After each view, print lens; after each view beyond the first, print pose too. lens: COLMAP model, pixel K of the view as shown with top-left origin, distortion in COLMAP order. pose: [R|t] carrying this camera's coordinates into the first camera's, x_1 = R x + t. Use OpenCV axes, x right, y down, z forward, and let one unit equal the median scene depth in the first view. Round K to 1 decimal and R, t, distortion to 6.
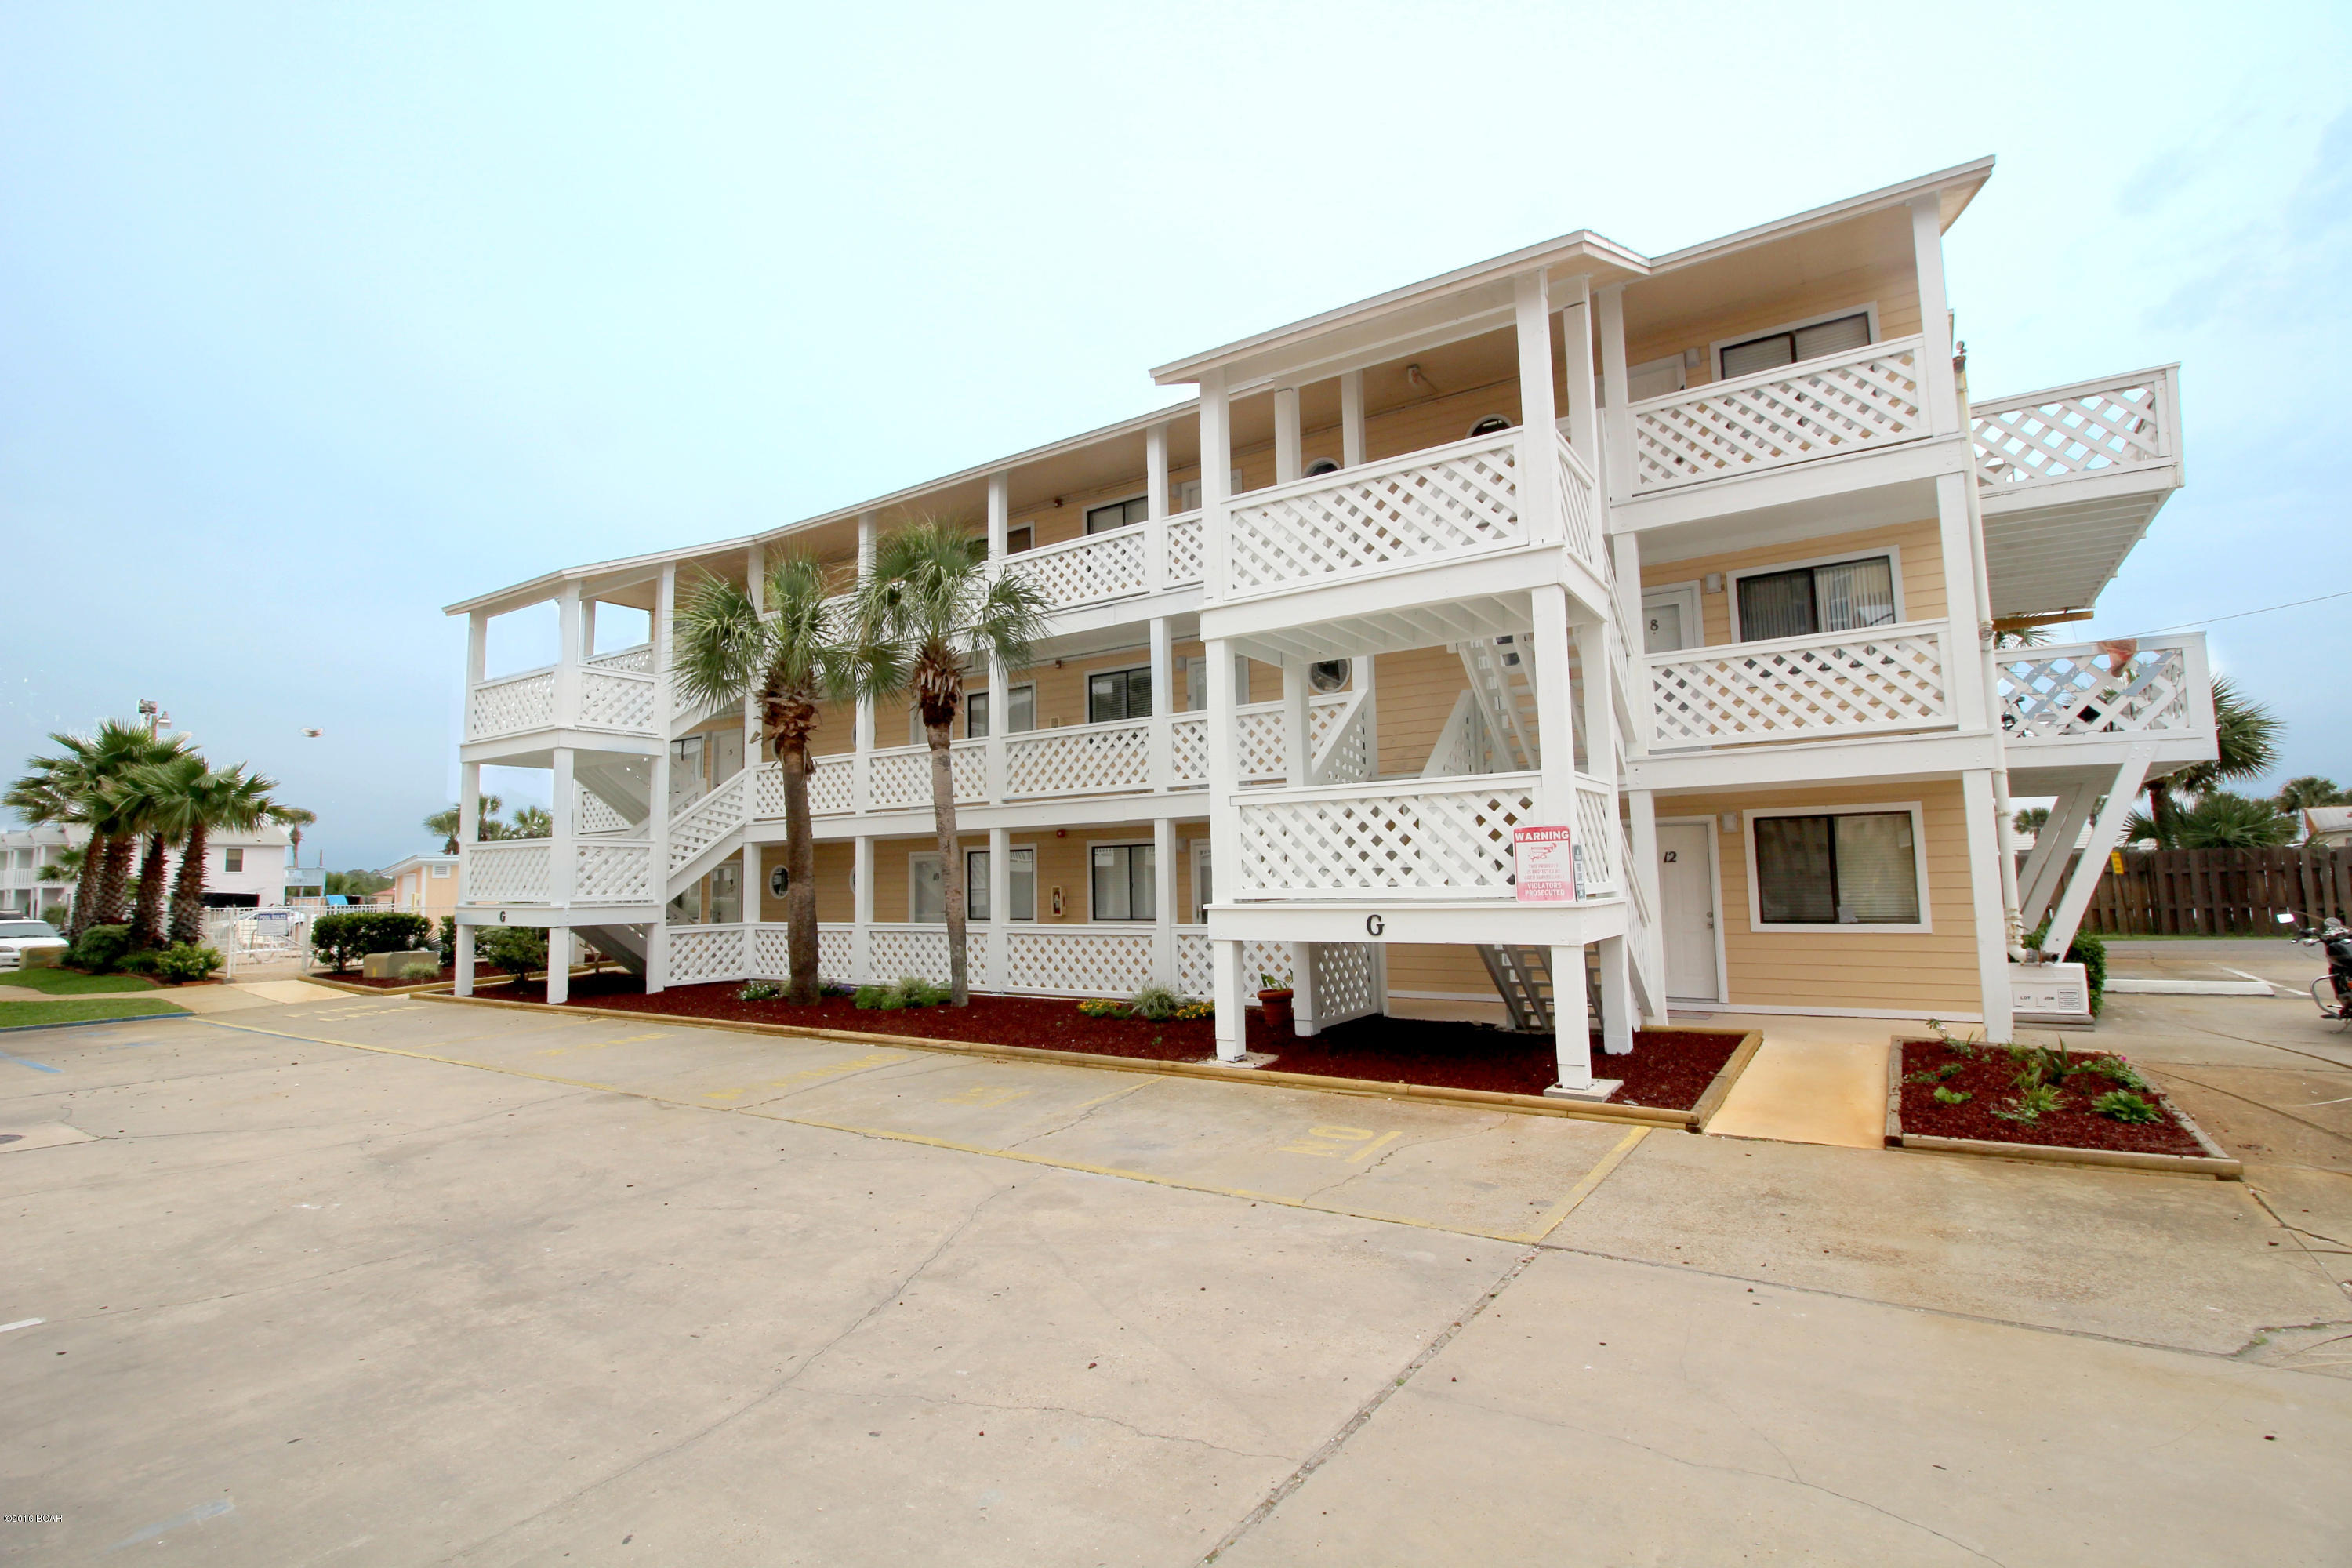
lens RADIAL K [[1096.5, 0, 1164.3], [0, 1096.5, 772.3], [0, 0, 1]] dist [0.000624, -0.000044]
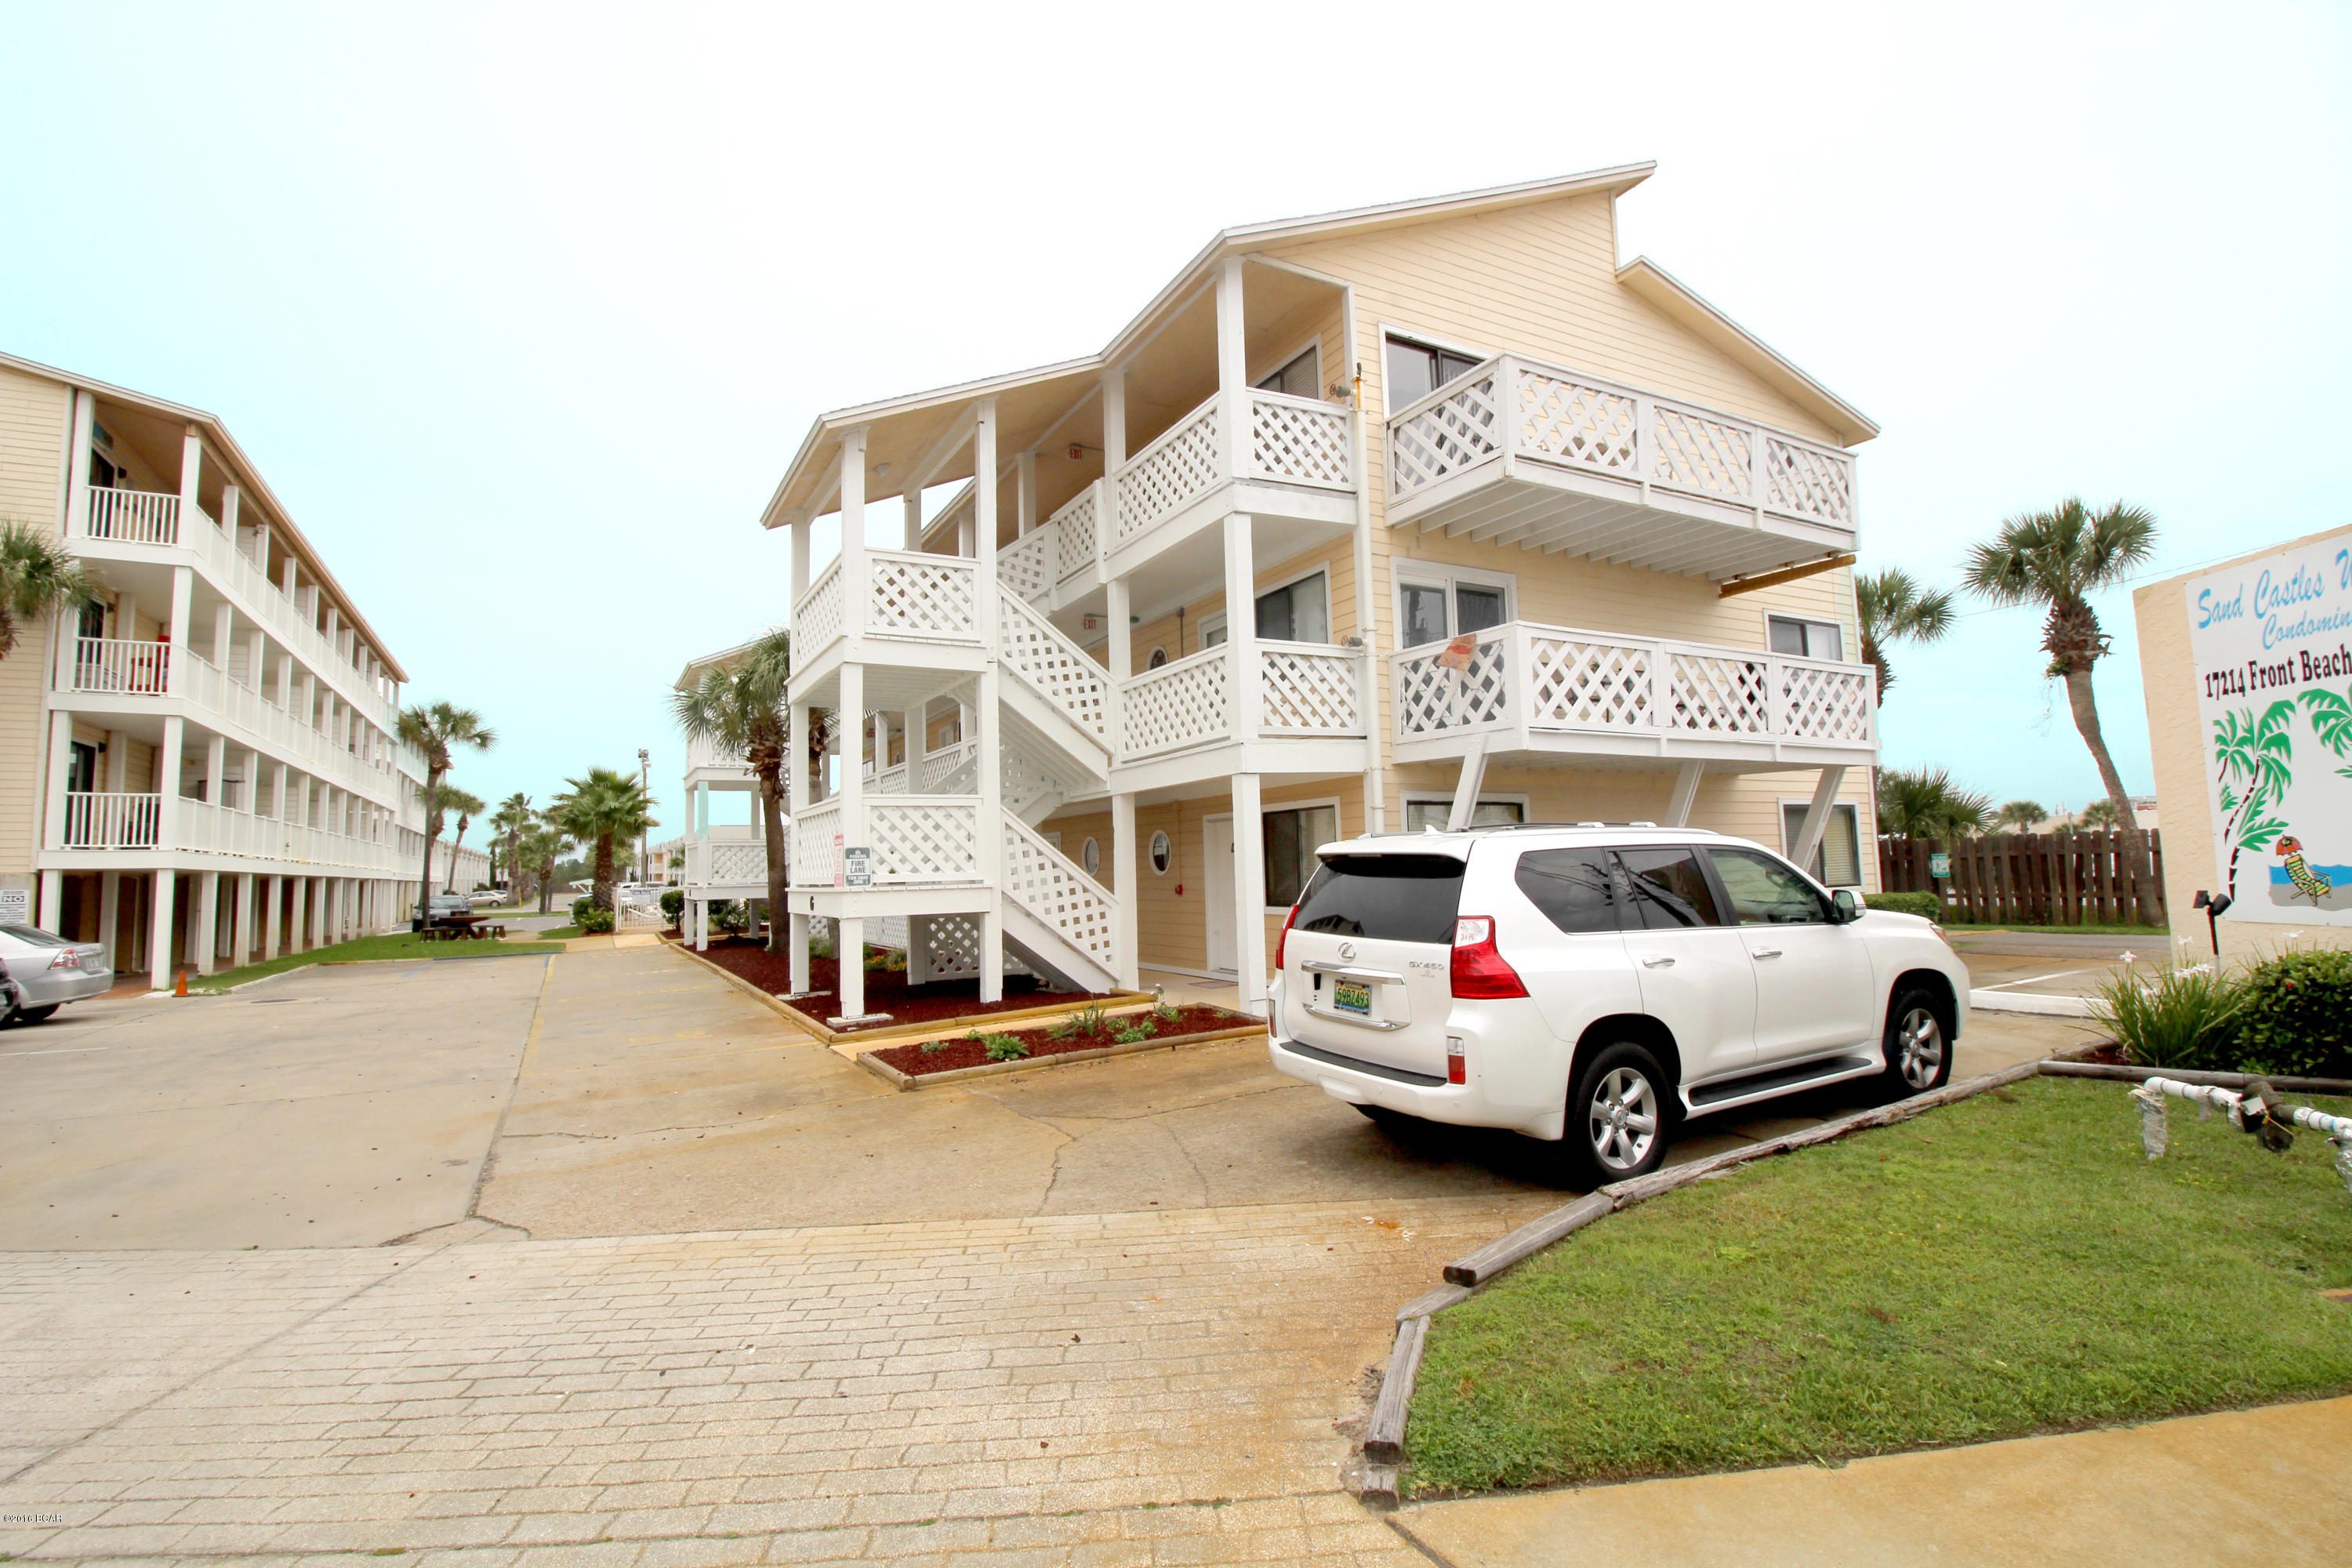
lens RADIAL K [[1087.7, 0, 1177.7], [0, 1087.7, 804.2], [0, 0, 1]] dist [-0.063498, -0.000218]
pose [[0.894415, -0.025502, -0.446511, 0.768509], [0.041691, 0.998780, 0.026467, -0.001120], [0.445291, -0.042288, 0.894387, -0.024371]]
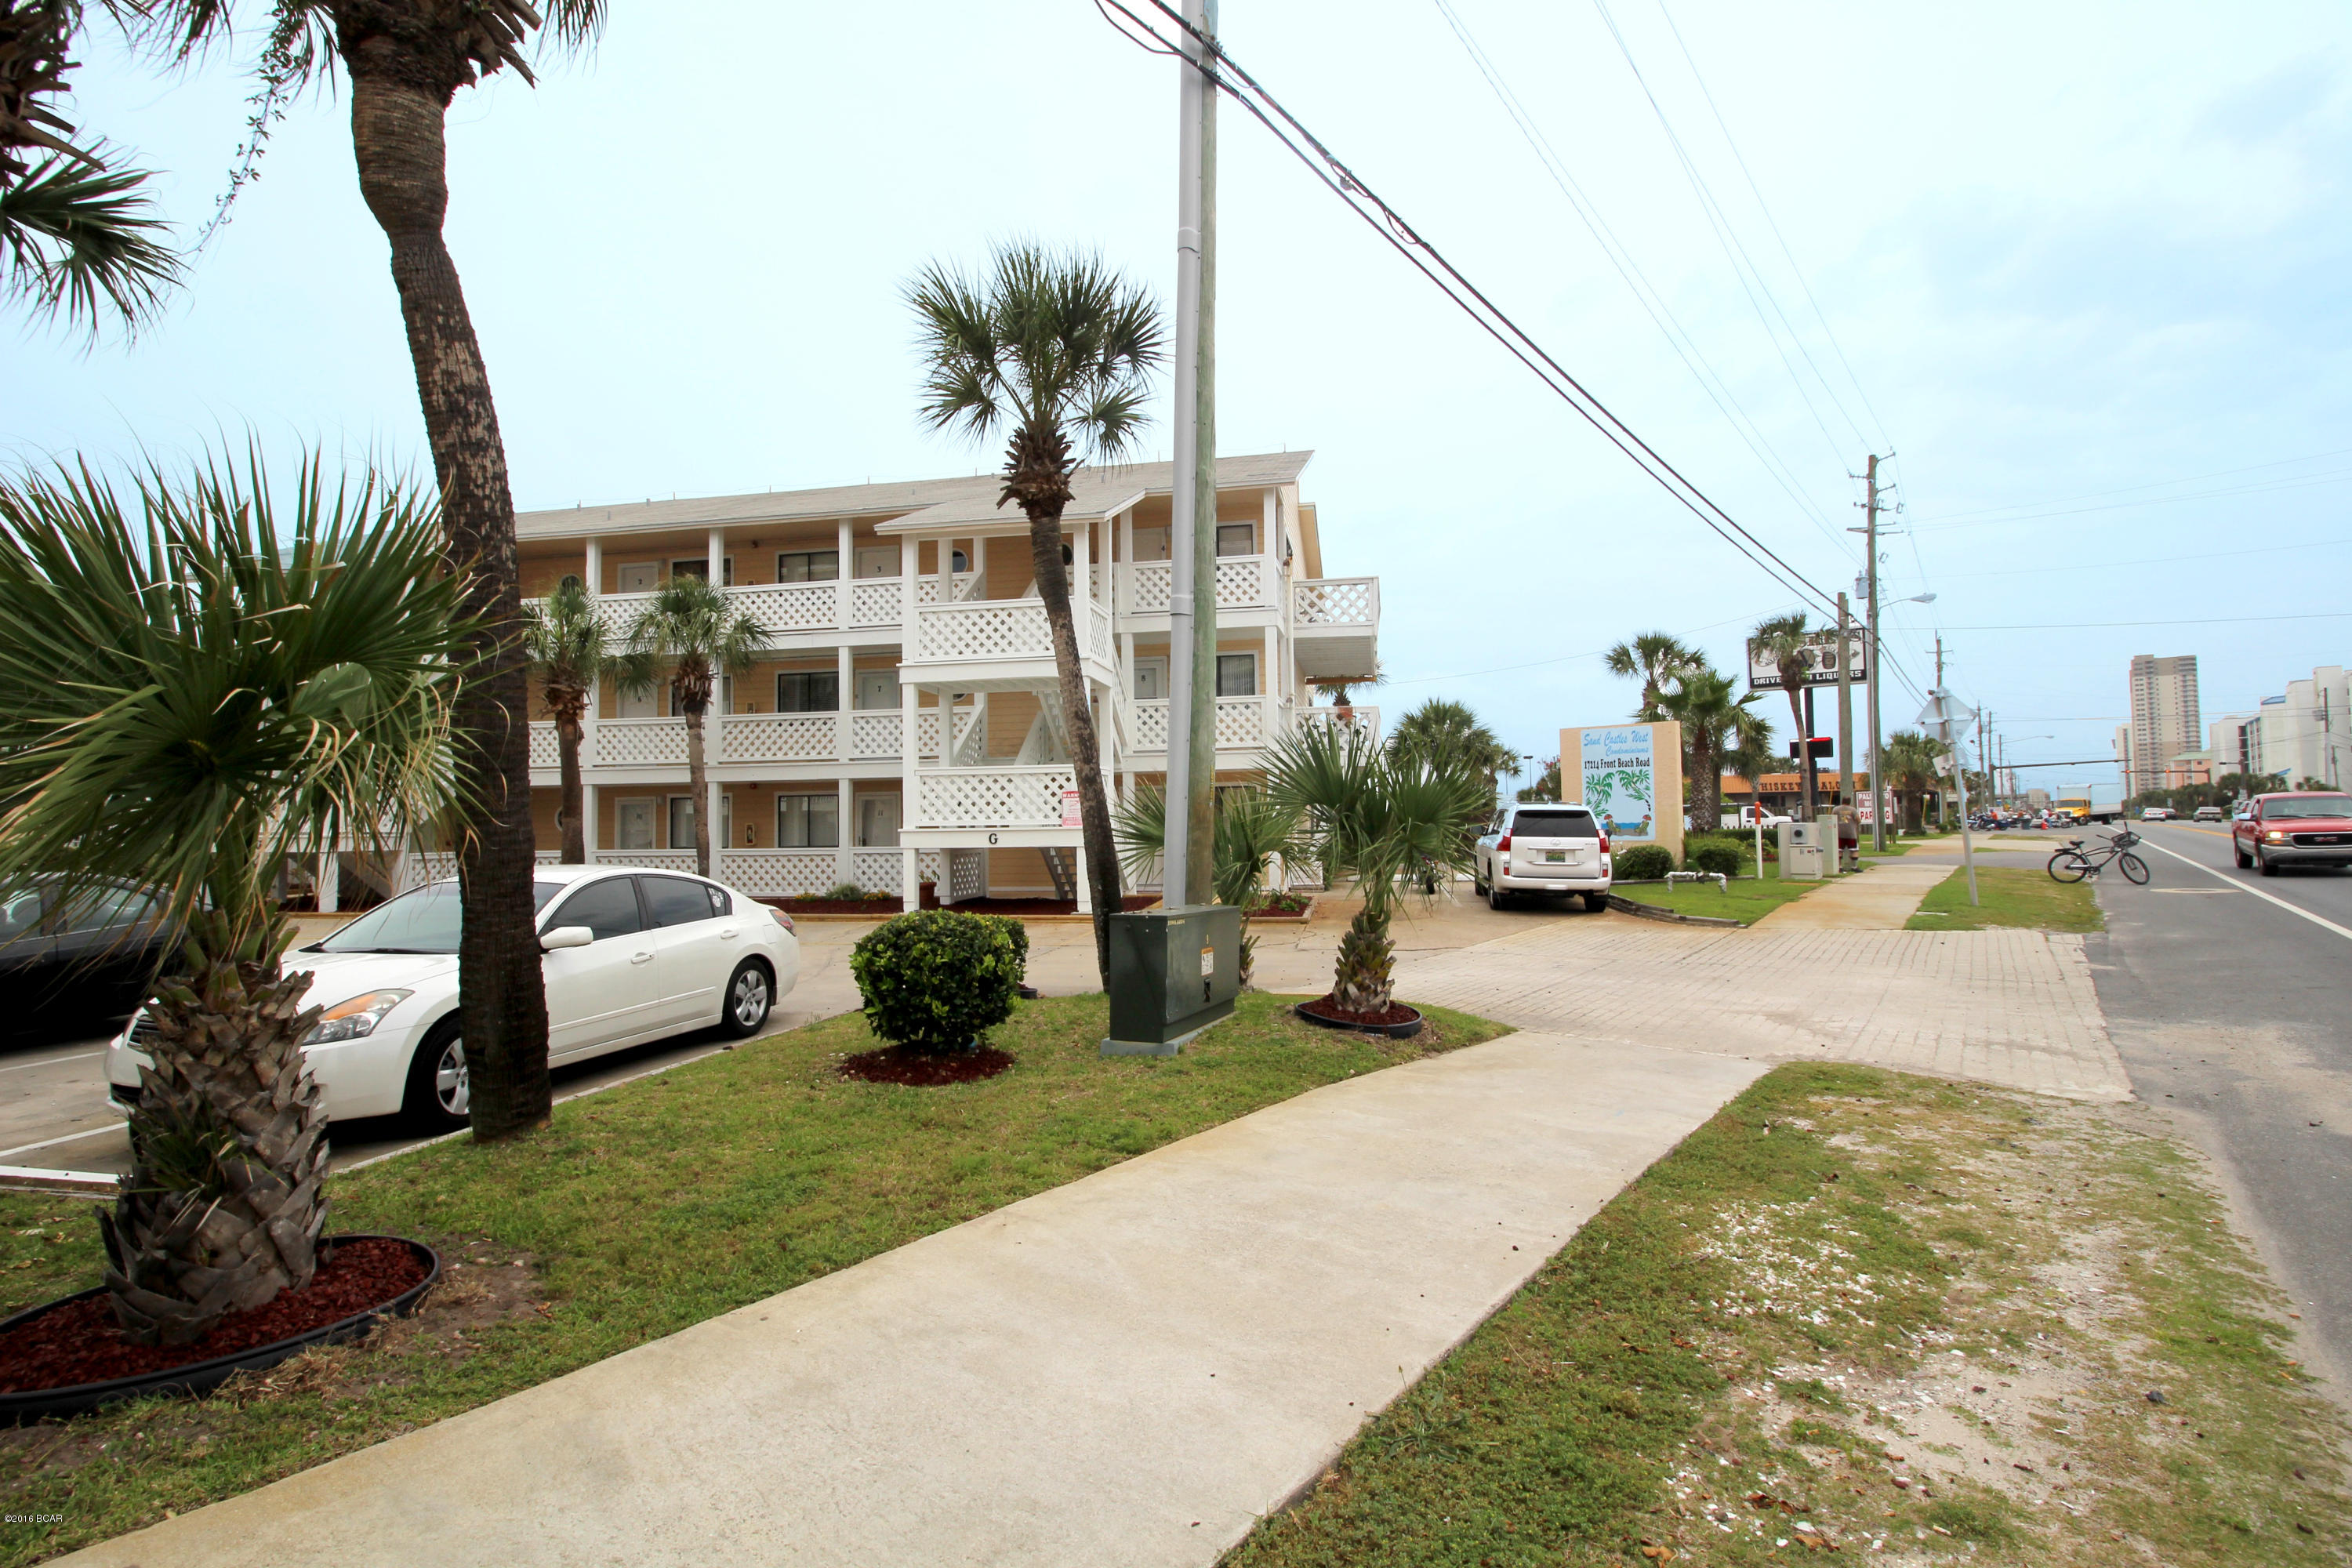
lens RADIAL K [[1096.5, 0, 1164.3], [0, 1096.5, 772.3], [0, 0, 1]] dist [0.000624, -0.000044]
pose [[0.922483, 0.027572, 0.385051, -0.189681], [-0.043559, 0.998510, 0.032855, -0.038652], [-0.383572, -0.047081, 0.922310, -0.617534]]
